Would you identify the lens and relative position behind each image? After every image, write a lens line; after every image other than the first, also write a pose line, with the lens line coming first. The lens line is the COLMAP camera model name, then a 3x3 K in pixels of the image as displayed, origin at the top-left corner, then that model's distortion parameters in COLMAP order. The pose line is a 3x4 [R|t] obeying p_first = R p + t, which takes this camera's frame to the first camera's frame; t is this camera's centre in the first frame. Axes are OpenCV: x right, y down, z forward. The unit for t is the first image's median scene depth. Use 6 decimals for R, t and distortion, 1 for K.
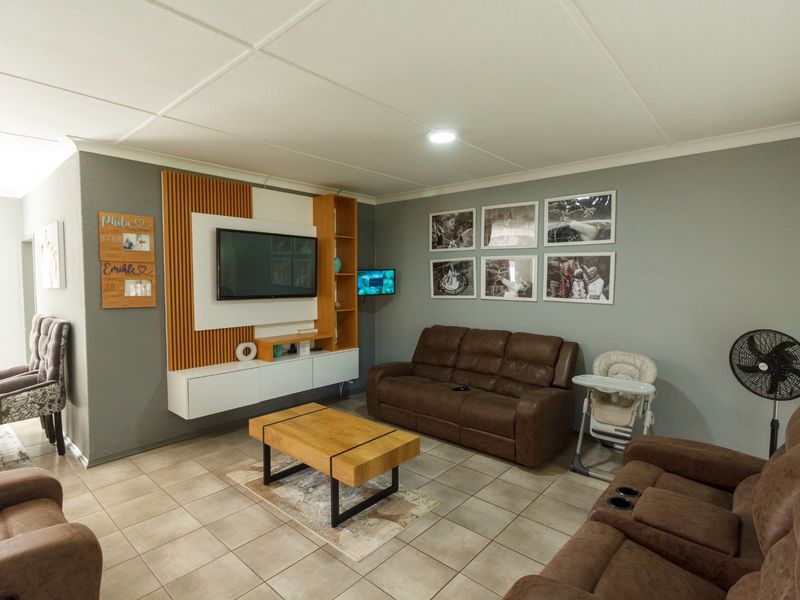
lens RADIAL K [[413.9, 0, 405.4], [0, 413.9, 295.1], [0, 0, 1]] dist [-0.004911, -0.001603]
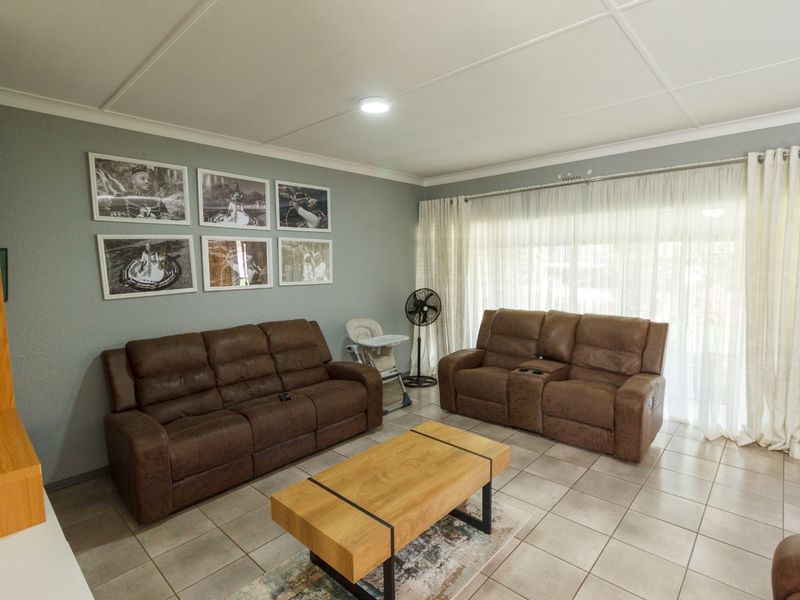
lens RADIAL K [[413.9, 0, 405.4], [0, 413.9, 295.1], [0, 0, 1]] dist [-0.004911, -0.001603]
pose [[0.018339, -0.086471, 0.996086, -0.579363], [0.054218, 0.994873, 0.085368, -0.029390], [-0.998361, 0.052441, 0.022933, 0.630151]]
